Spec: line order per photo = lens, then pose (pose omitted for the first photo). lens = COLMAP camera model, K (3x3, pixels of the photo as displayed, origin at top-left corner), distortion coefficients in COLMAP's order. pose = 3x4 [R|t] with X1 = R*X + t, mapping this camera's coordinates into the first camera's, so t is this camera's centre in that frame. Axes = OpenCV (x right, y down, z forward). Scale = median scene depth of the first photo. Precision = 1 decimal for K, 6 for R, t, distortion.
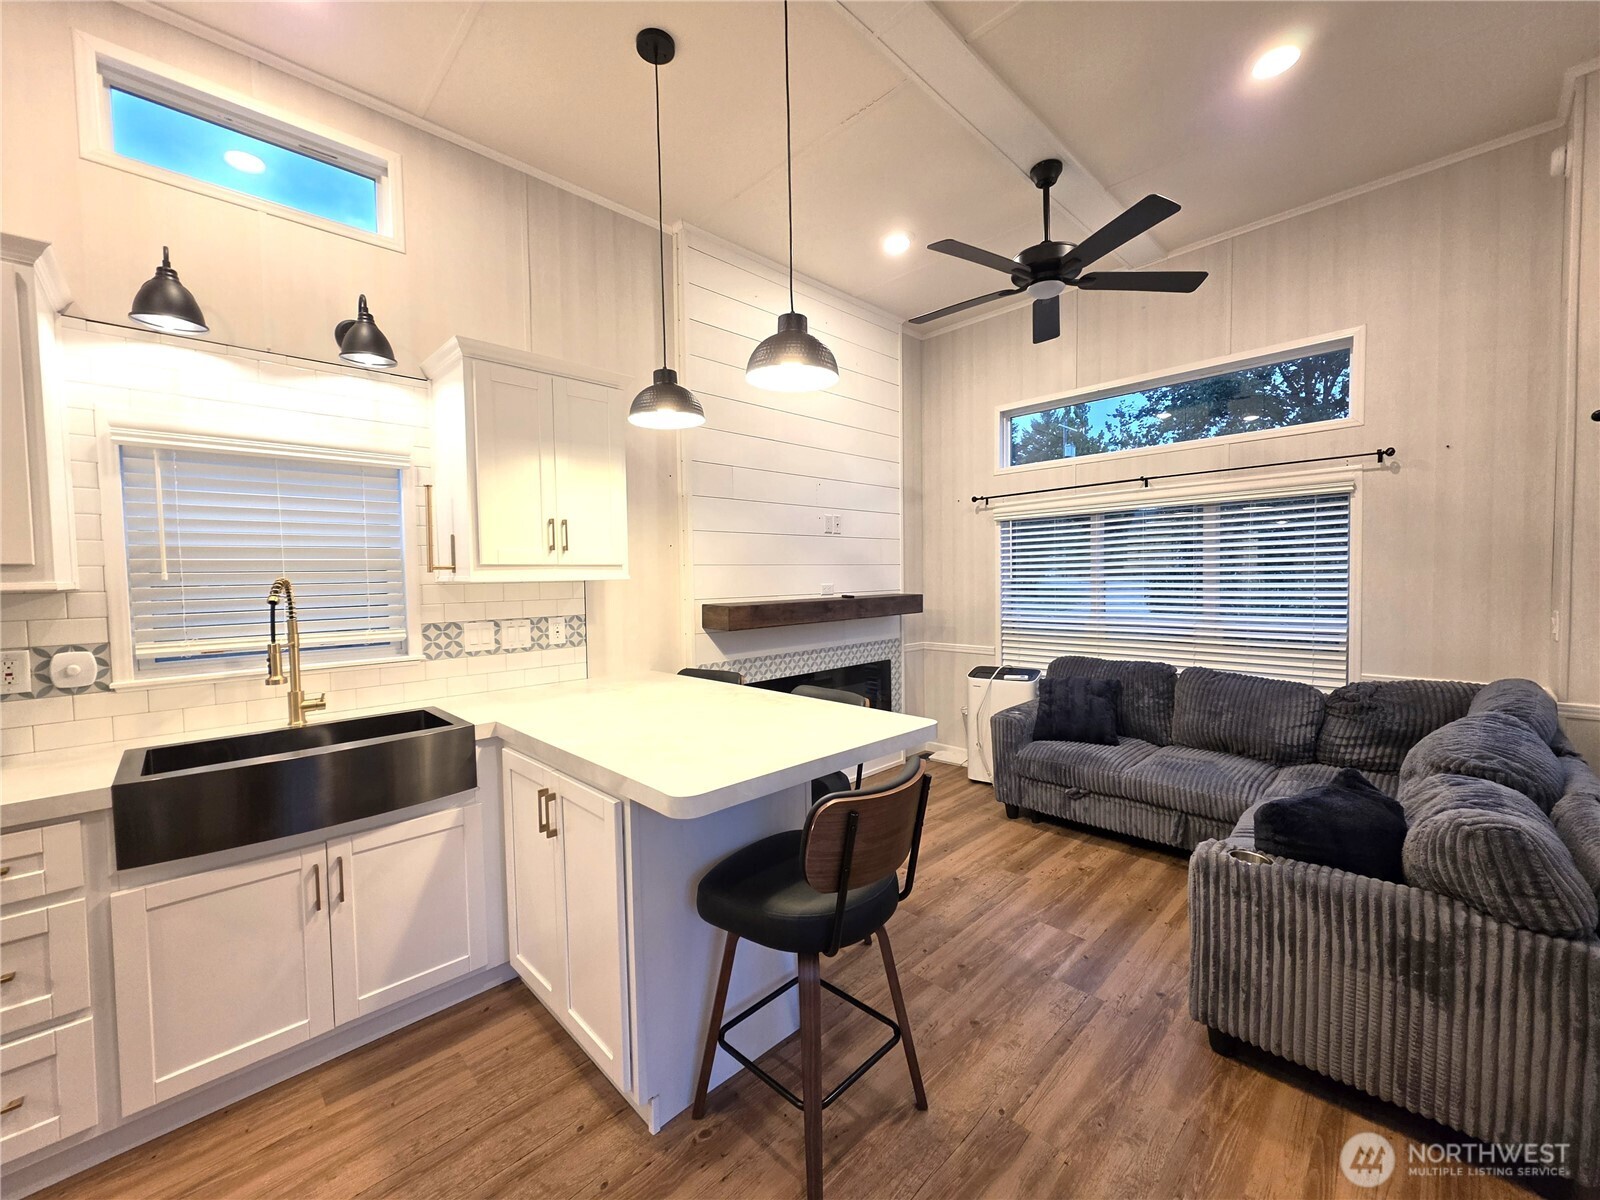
lens RADIAL K [[636.4, 0, 796.4], [0, 636.4, 602.9], [0, 0, 1]] dist [0.002379, 0.000589]
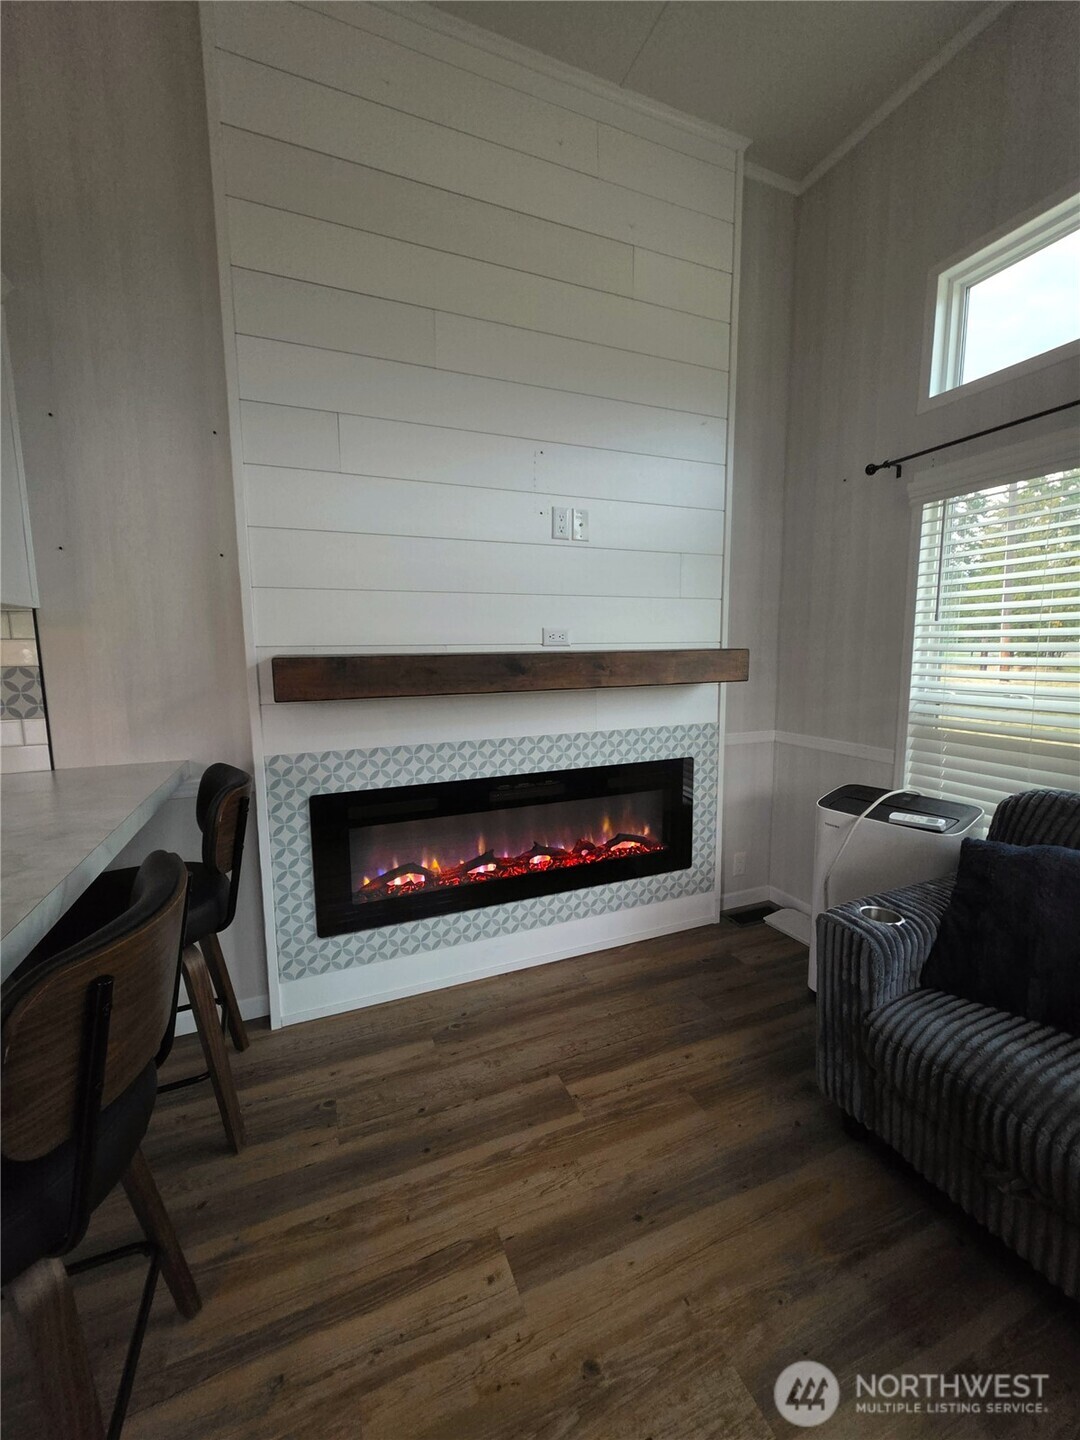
lens RADIAL K [[572.8, 0, 540.0], [0, 572.8, 720.0], [0, 0, 1]] dist [0.002379, 0.000589]
pose [[0.929353, 0.050962, -0.365659, 0.422727], [-0.018995, 0.995716, 0.090496, 0.014500], [0.368704, -0.077157, 0.926339, 0.894811]]
